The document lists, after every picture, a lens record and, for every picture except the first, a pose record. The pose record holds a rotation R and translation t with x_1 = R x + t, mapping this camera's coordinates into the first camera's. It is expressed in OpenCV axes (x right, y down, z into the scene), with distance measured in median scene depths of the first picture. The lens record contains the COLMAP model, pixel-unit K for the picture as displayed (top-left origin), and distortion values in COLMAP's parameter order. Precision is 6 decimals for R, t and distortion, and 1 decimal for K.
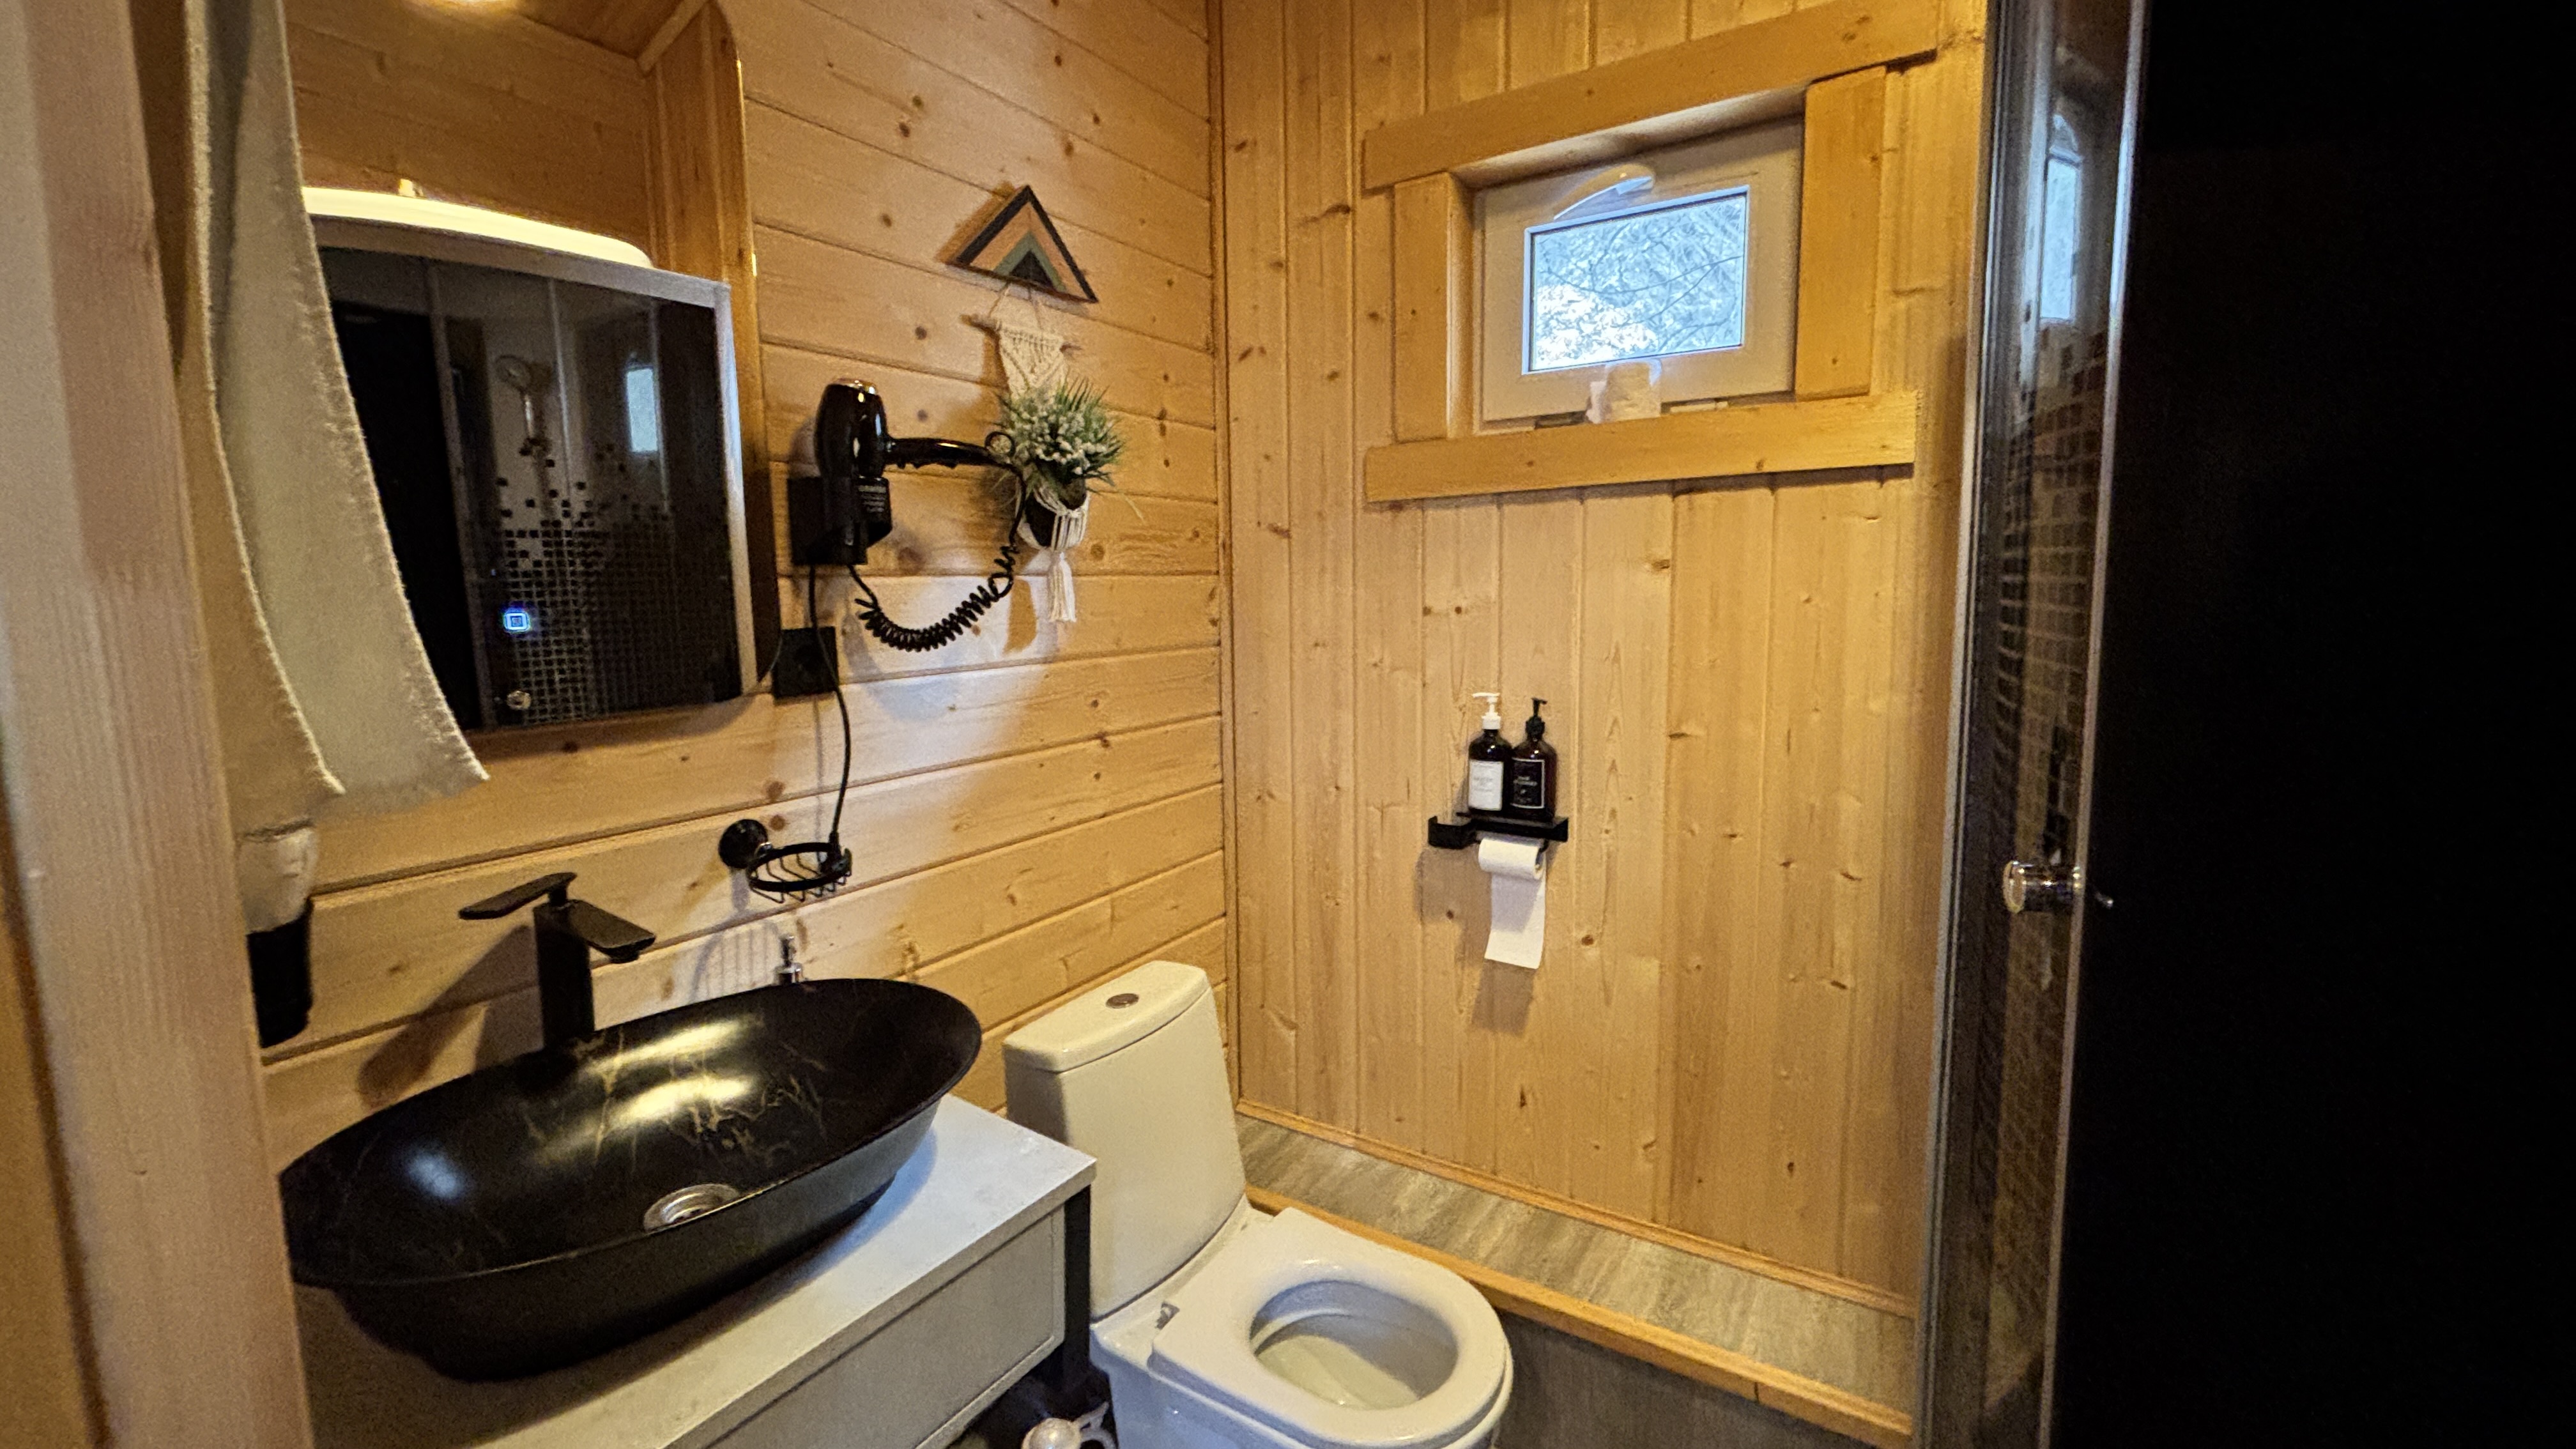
lens RADIAL K [[1046.1, 0, 1284.5], [0, 1046.1, 713.1], [0, 0, 1]] dist [0.002245, 0.000315]
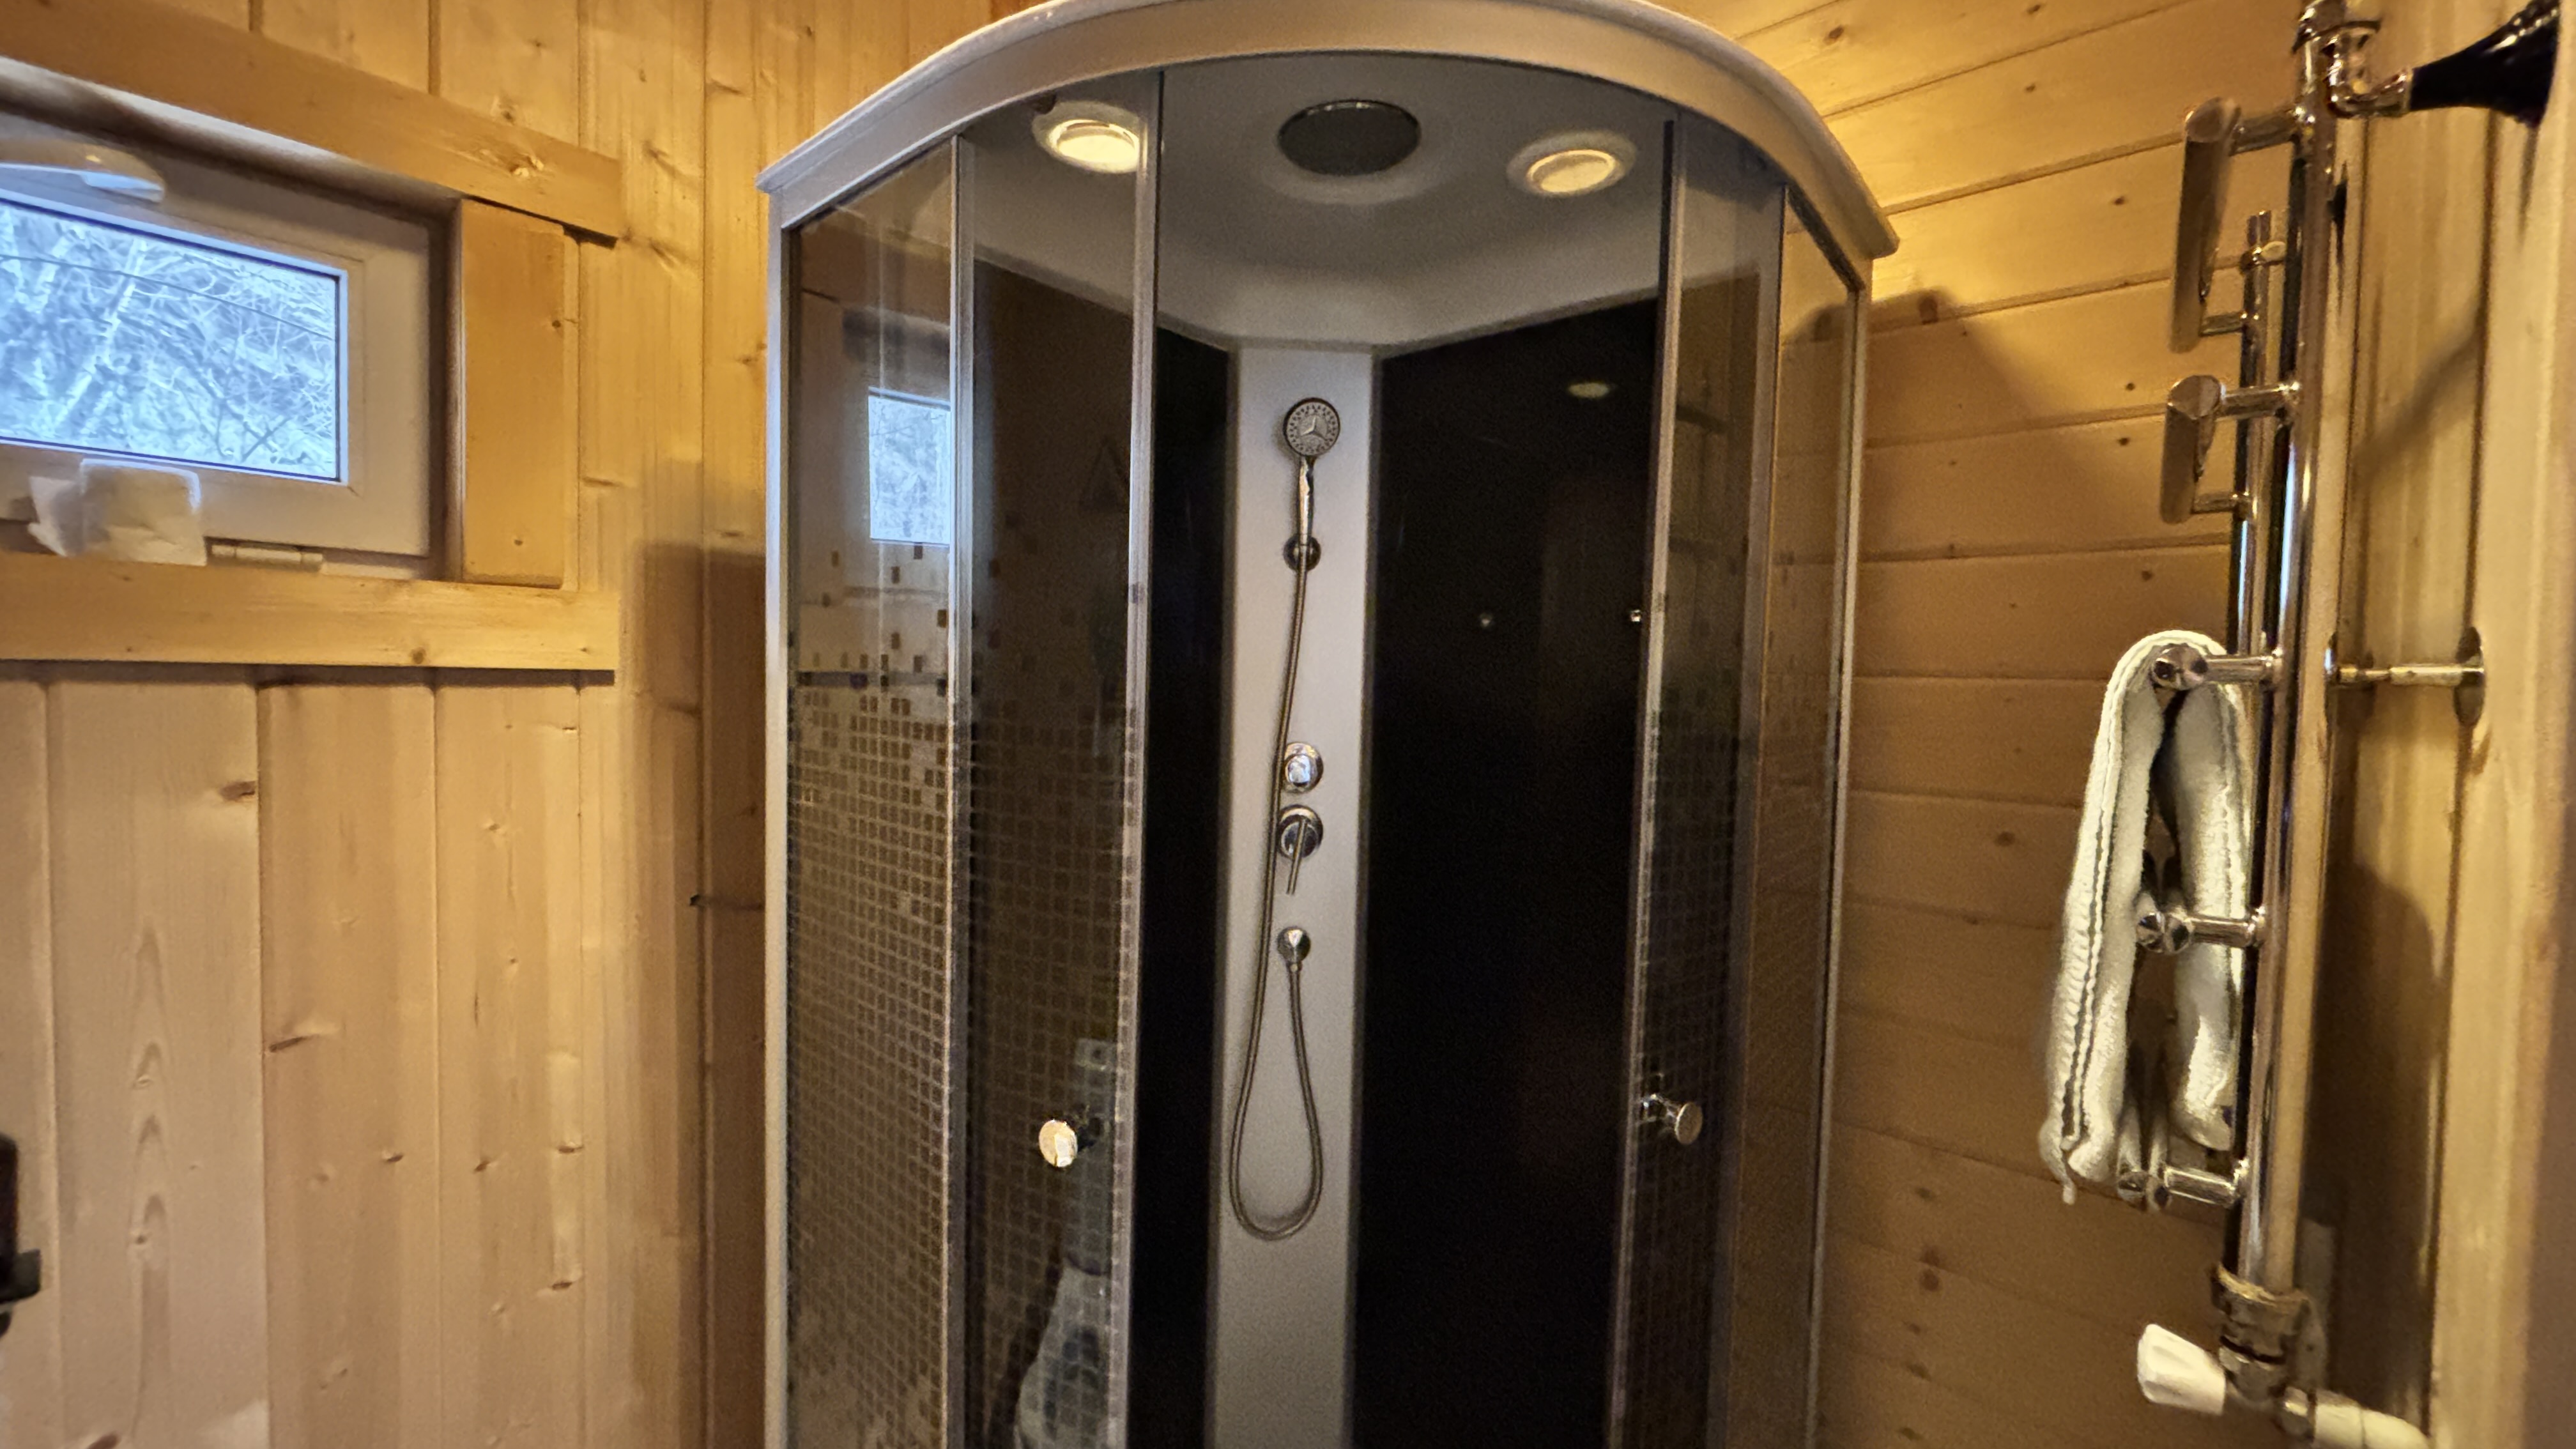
lens RADIAL K [[1046.1, 0, 1284.5], [0, 1046.1, 713.1], [0, 0, 1]] dist [0.002245, 0.000315]
pose [[0.145491, -0.014830, 0.989248, -0.197365], [0.090828, 0.995865, 0.001571, -0.138210], [-0.985182, 0.089623, 0.146236, 0.274546]]
